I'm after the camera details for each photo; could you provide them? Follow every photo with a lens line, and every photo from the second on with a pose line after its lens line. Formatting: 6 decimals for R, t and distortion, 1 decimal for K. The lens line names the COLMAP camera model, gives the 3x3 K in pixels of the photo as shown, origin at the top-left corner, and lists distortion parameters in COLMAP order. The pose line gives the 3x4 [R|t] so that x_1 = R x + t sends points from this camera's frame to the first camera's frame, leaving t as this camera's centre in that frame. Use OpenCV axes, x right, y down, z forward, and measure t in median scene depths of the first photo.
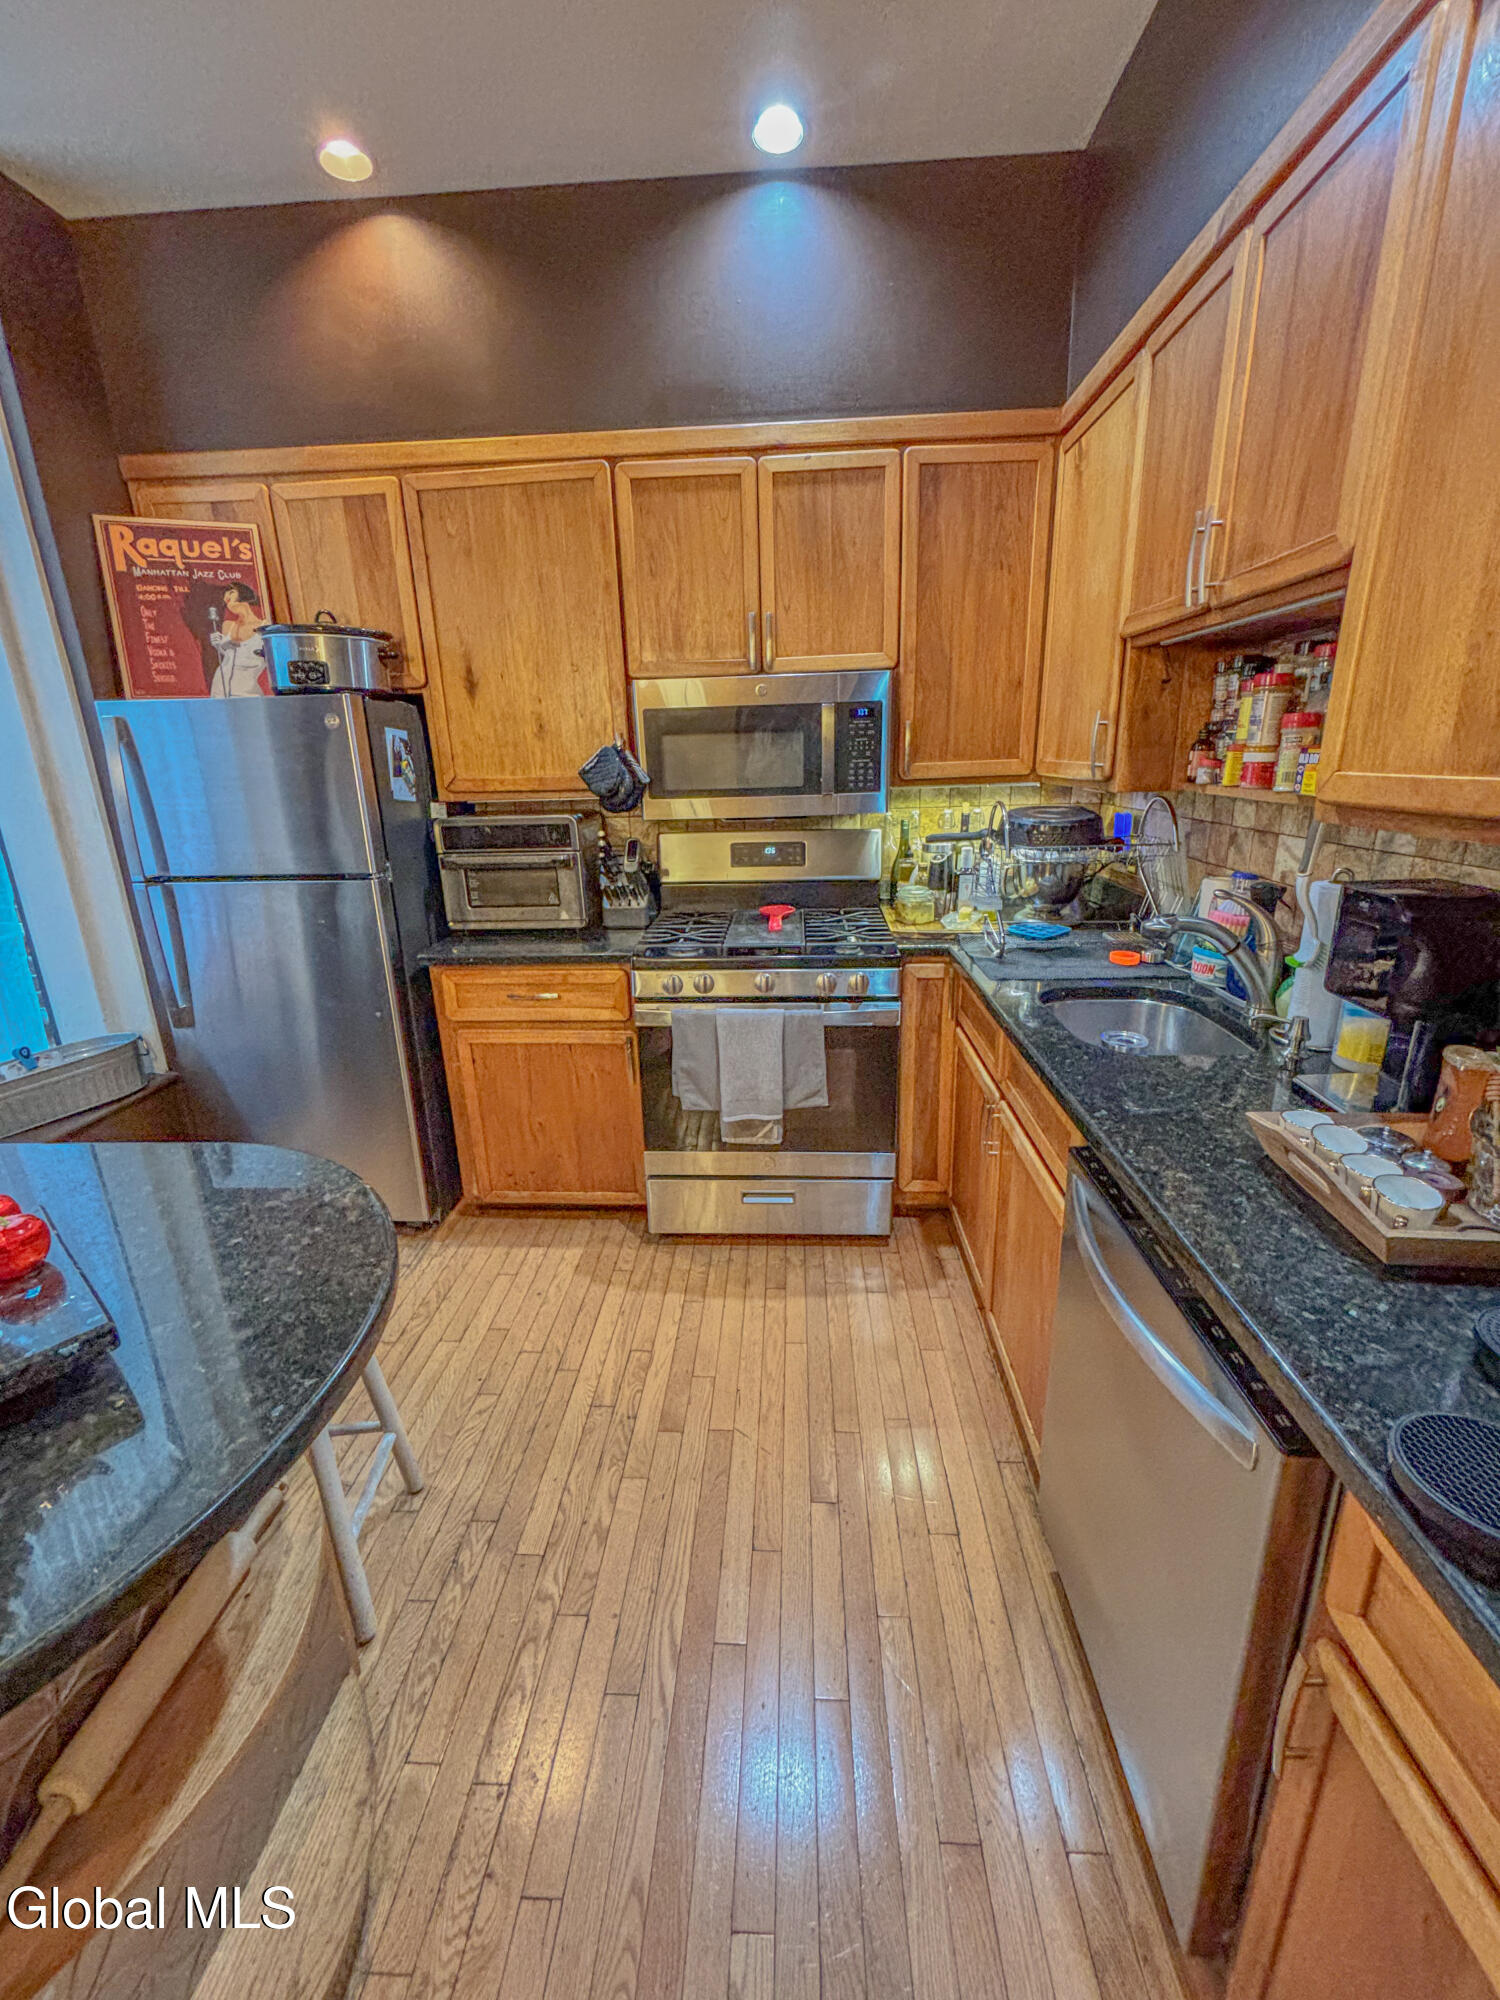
lens RADIAL K [[810.2, 0, 750.0], [0, 810.2, 1000.0], [0, 0, 1]] dist [0.000976, 0.004605]
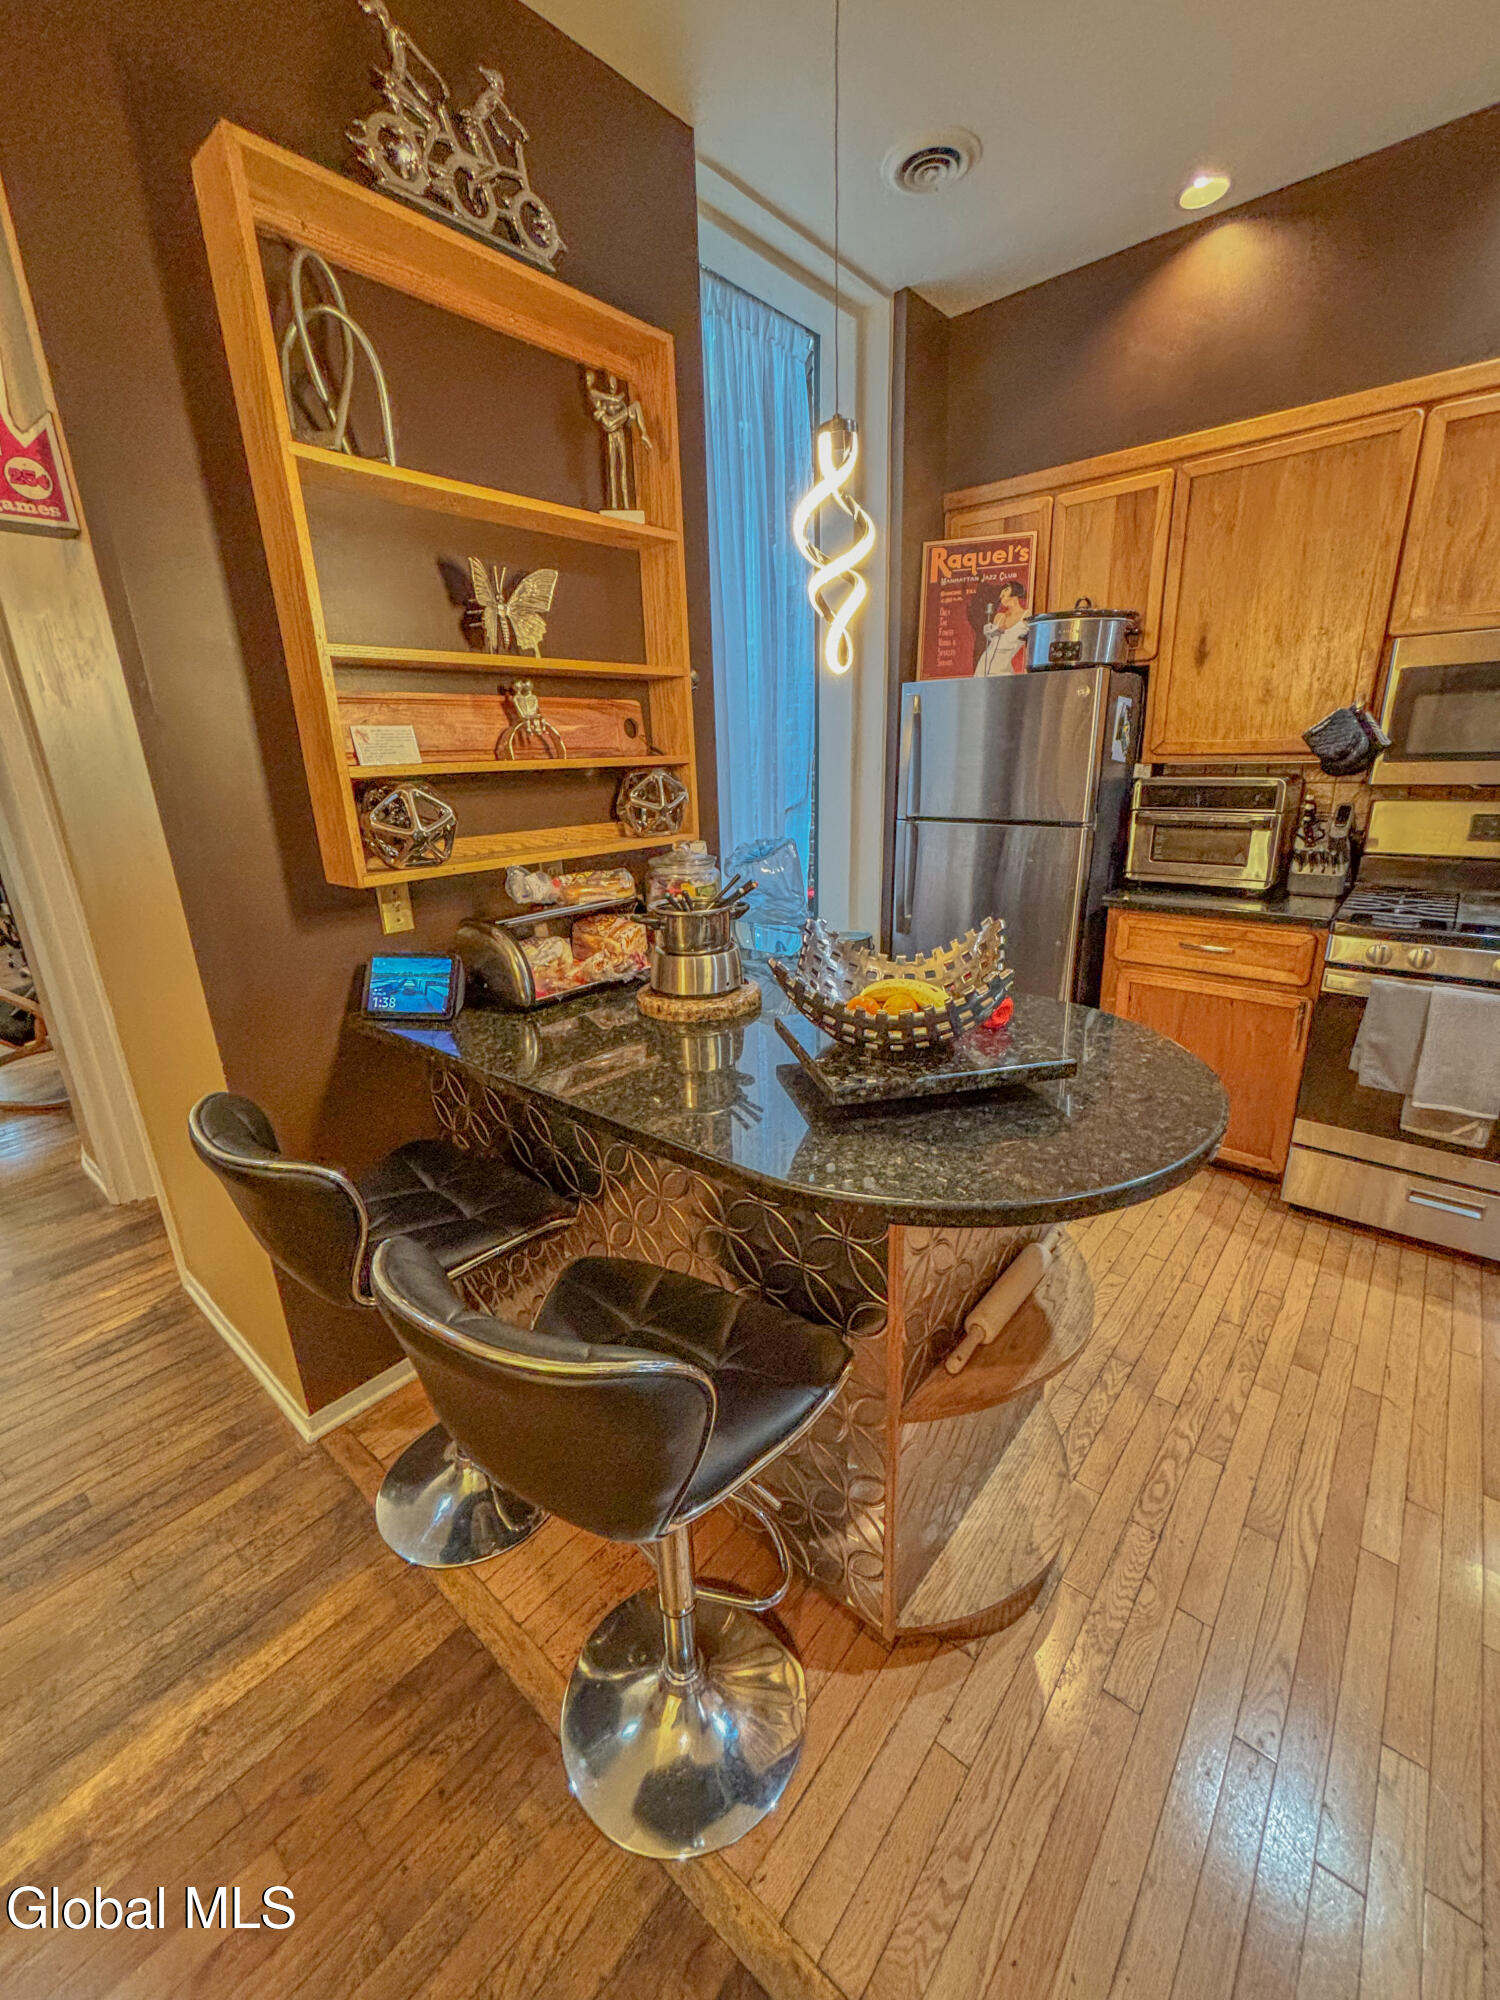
lens RADIAL K [[818.0, 0, 750.0], [0, 818.0, 1000.0], [0, 0, 1]] dist [-0.002266, 0.004415]
pose [[0.797960, 0.183323, -0.574154, -0.119718], [-0.167212, 0.982560, 0.081334, 0.078253], [0.579052, 0.031104, 0.814697, -0.226864]]
